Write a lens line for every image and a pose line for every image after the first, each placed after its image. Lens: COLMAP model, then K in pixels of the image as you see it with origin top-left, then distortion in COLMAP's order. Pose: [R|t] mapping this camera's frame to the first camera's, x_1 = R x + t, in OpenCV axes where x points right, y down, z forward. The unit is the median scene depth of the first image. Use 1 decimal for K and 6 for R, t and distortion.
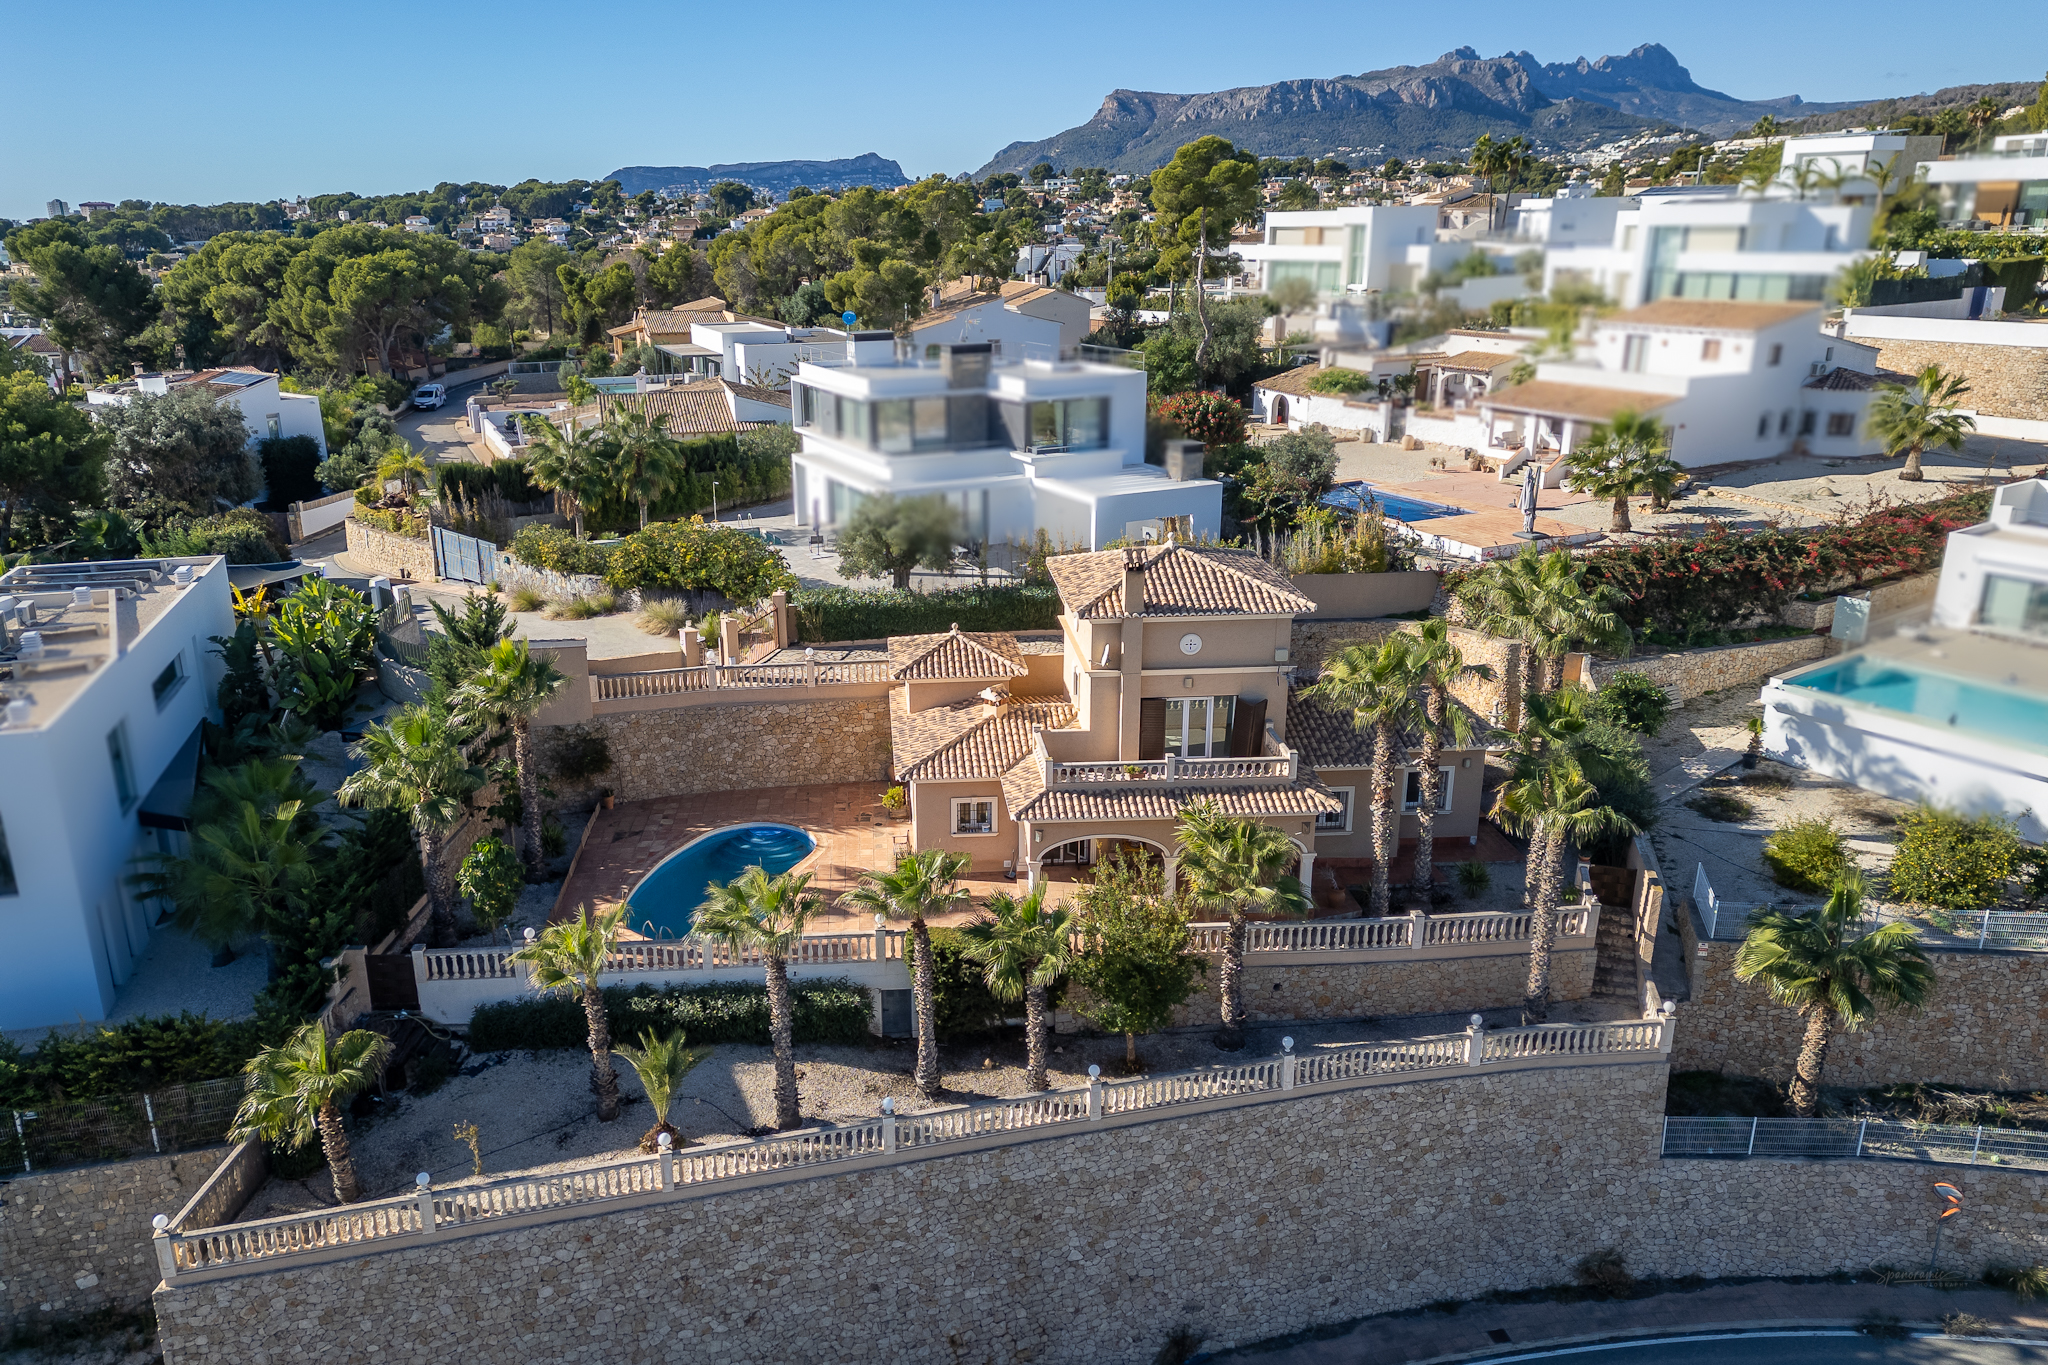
lens RADIAL K [[1487.8, 0, 1024.0], [0, 1487.8, 682.5], [0, 0, 1]] dist [0.023351, -0.003668]
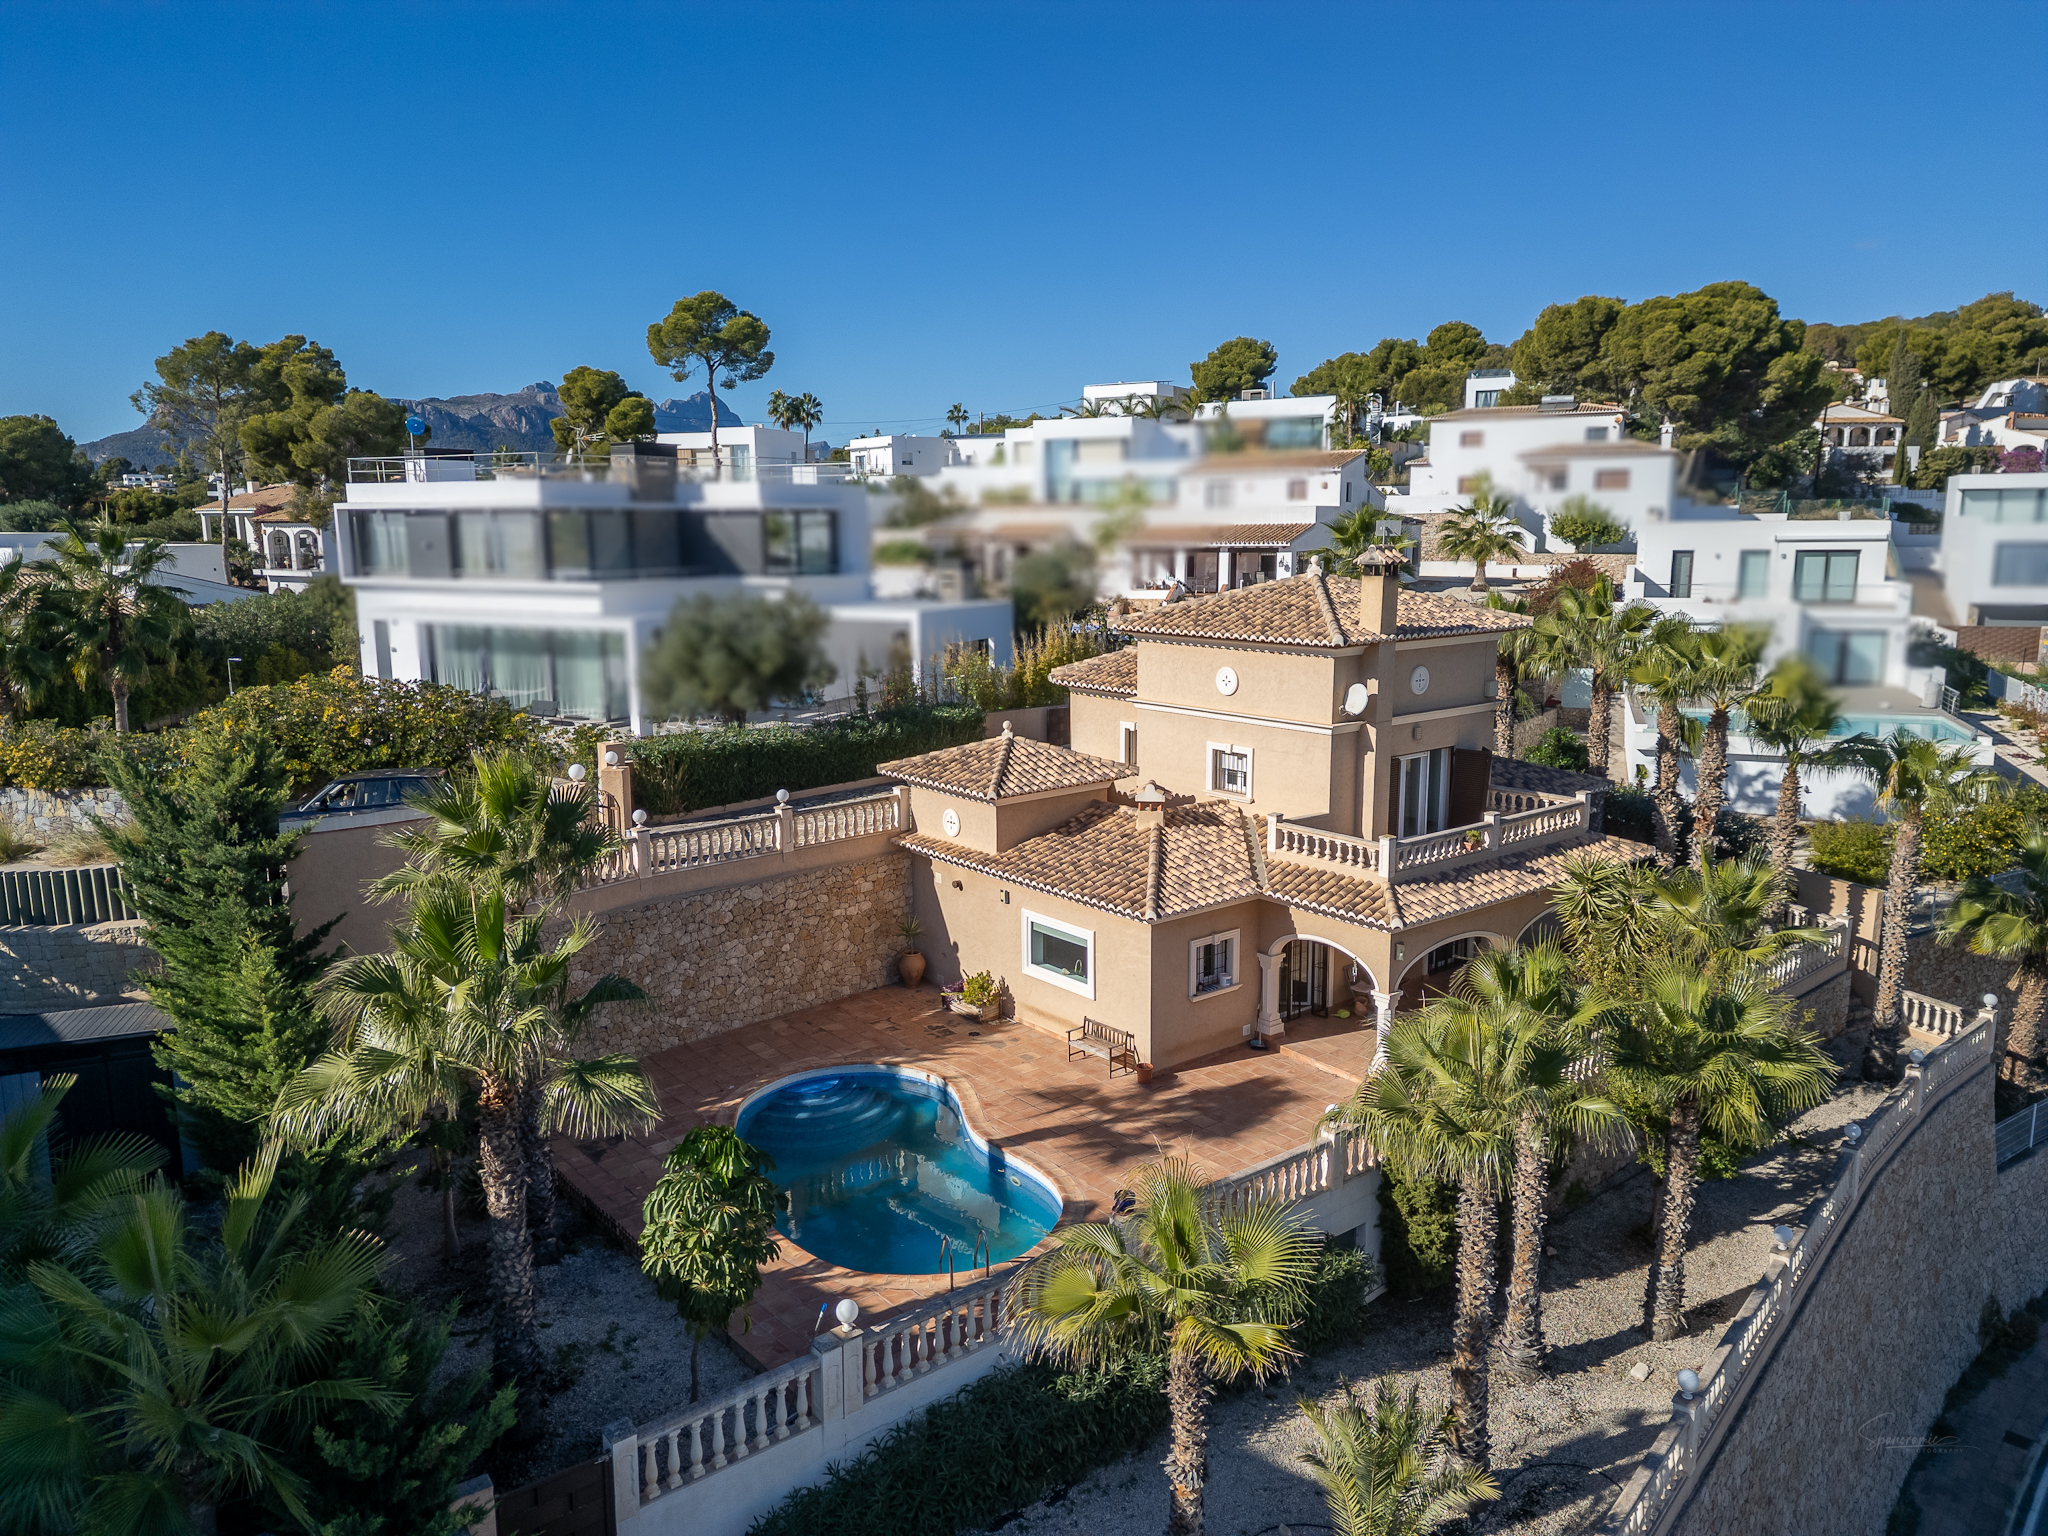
lens RADIAL K [[1395.2, 0, 1024.0], [0, 1395.2, 768.0], [0, 0, 1]] dist [0.053220, -0.044678]
pose [[0.809775, -0.092317, 0.579433, -0.478440], [0.179708, 0.979107, -0.095152, 0.050692], [-0.558542, 0.181181, 0.809447, 0.551948]]
